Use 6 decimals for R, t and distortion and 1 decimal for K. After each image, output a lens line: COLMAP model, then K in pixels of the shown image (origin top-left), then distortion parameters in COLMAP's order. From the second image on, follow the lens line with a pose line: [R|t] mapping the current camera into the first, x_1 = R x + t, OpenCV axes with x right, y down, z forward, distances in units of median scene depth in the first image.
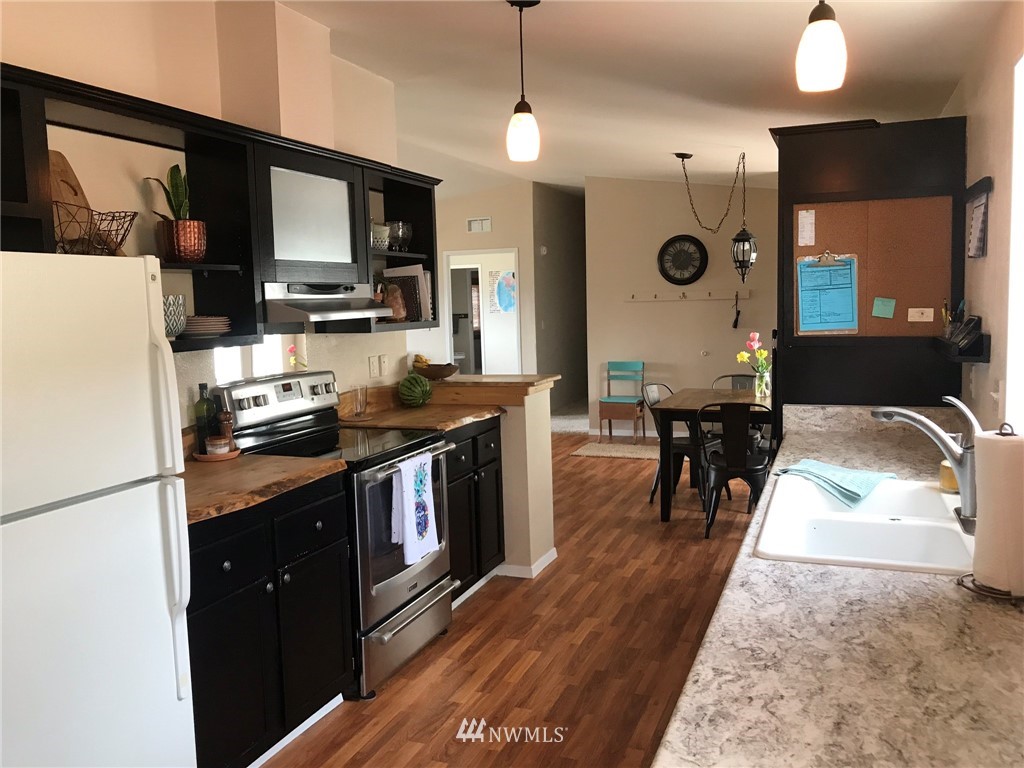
lens RADIAL K [[848.4, 0, 512.0], [0, 848.4, 384.0], [0, 0, 1]] dist [-0.002286, -0.005994]
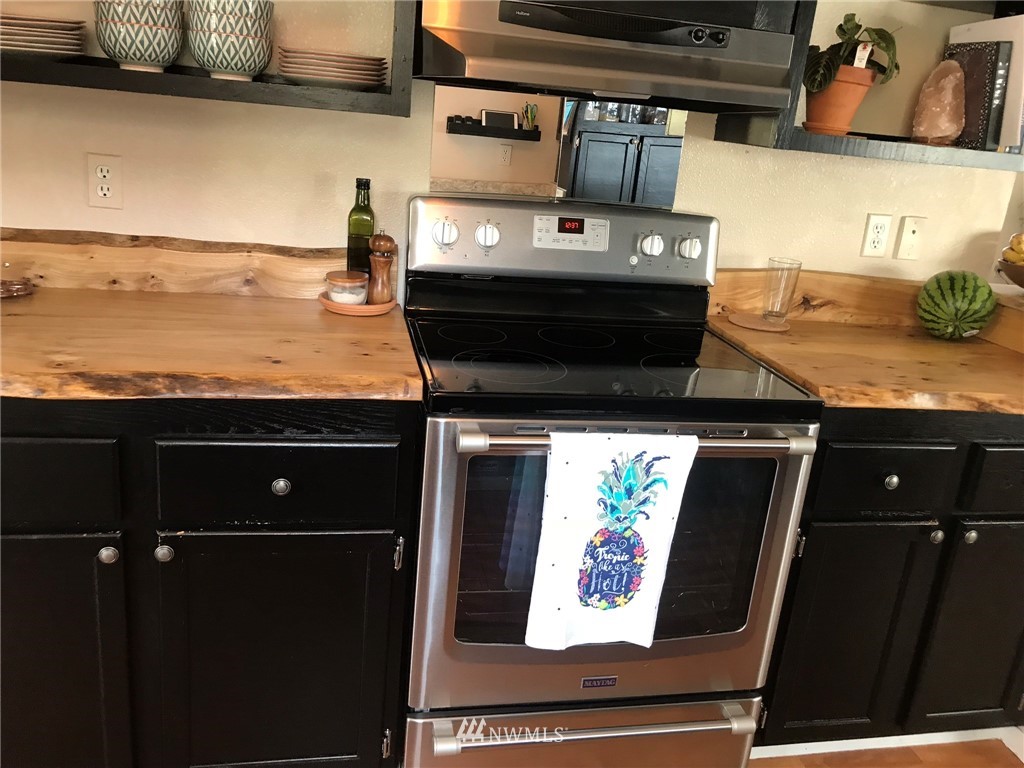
lens RADIAL K [[848.4, 0, 512.0], [0, 848.4, 384.0], [0, 0, 1]] dist [-0.002286, -0.005994]
pose [[0.522174, 0.331812, -0.785643, 0.182790], [-0.186932, 0.943338, 0.274170, -0.044343], [0.832100, 0.003697, 0.554613, 0.704278]]
